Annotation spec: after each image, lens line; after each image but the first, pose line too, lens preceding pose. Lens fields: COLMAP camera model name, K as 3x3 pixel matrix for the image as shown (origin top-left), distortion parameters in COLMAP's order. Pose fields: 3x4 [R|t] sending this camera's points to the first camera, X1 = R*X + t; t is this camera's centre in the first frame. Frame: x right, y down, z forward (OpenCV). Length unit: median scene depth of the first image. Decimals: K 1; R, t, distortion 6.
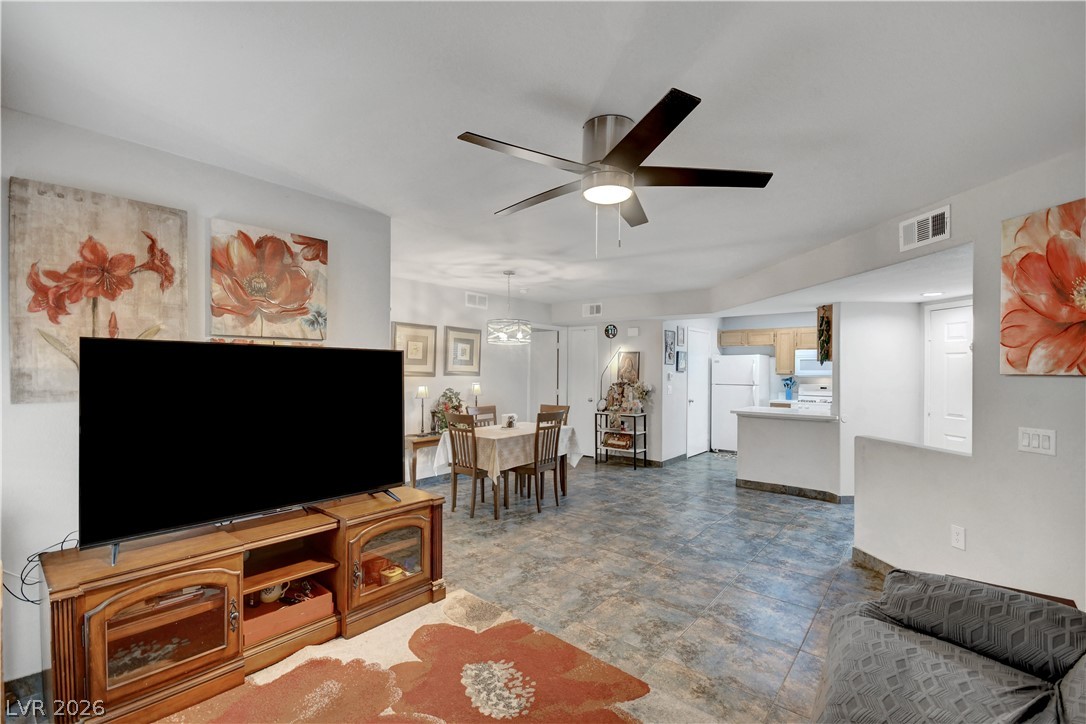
lens RADIAL K [[480.5, 0, 541.1], [0, 480.5, 370.0], [0, 0, 1]] dist [0.004867, -0.006805]
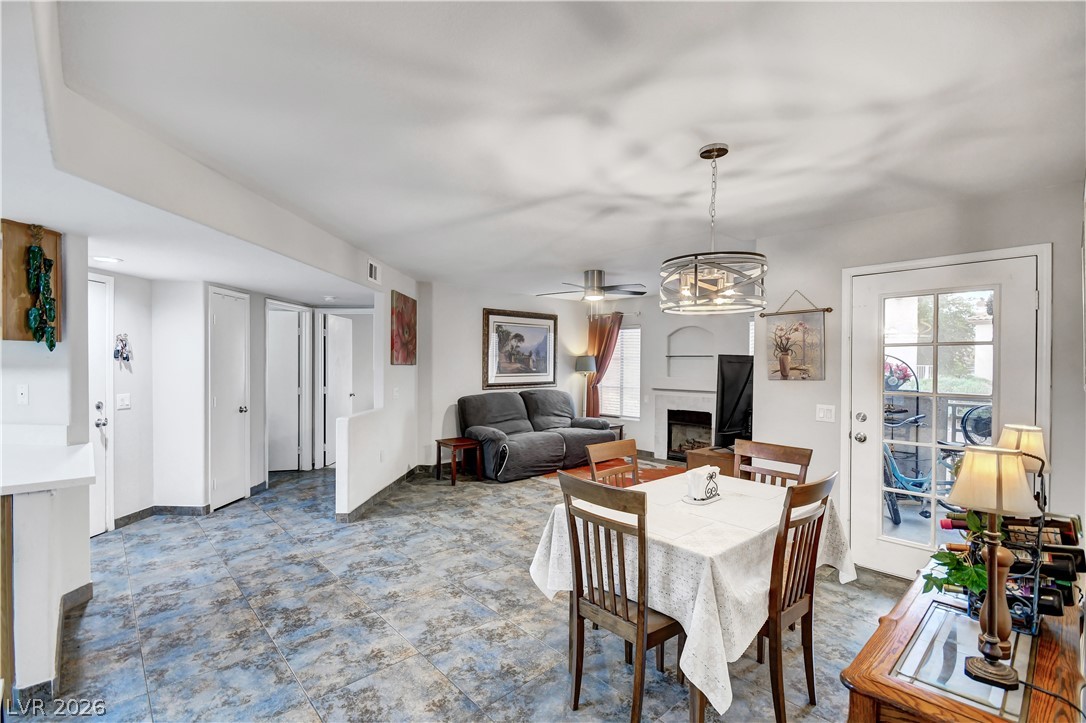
lens RADIAL K [[480.5, 0, 533.2], [0, 480.5, 370.7], [0, 0, 1]] dist [0.004867, -0.006805]
pose [[-0.988590, -0.018660, 0.149471, 0.027953], [-0.016125, 0.999705, 0.018154, -0.005233], [-0.149766, 0.015537, -0.988599, 1.470146]]
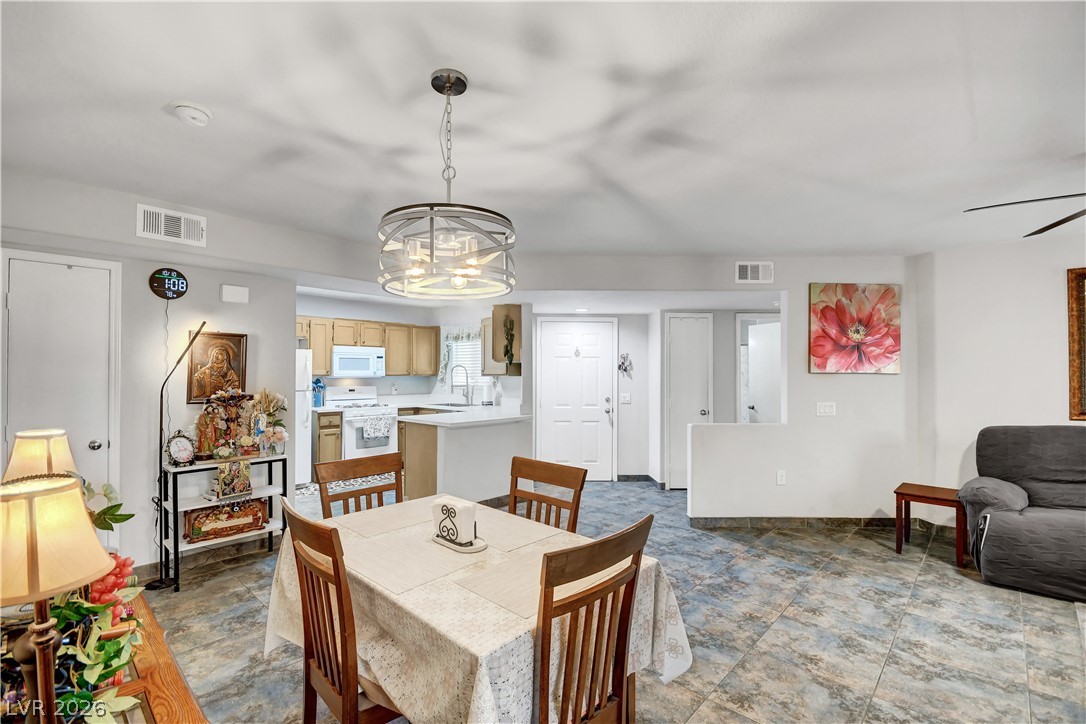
lens RADIAL K [[480.5, 0, 535.5], [0, 480.5, 369.3], [0, 0, 1]] dist [0.004867, -0.006805]
pose [[0.070706, 0.001156, 0.997497, -0.400342], [-0.000627, 0.999999, -0.001114, 0.000209], [-0.997497, -0.000546, 0.070707, 0.920449]]
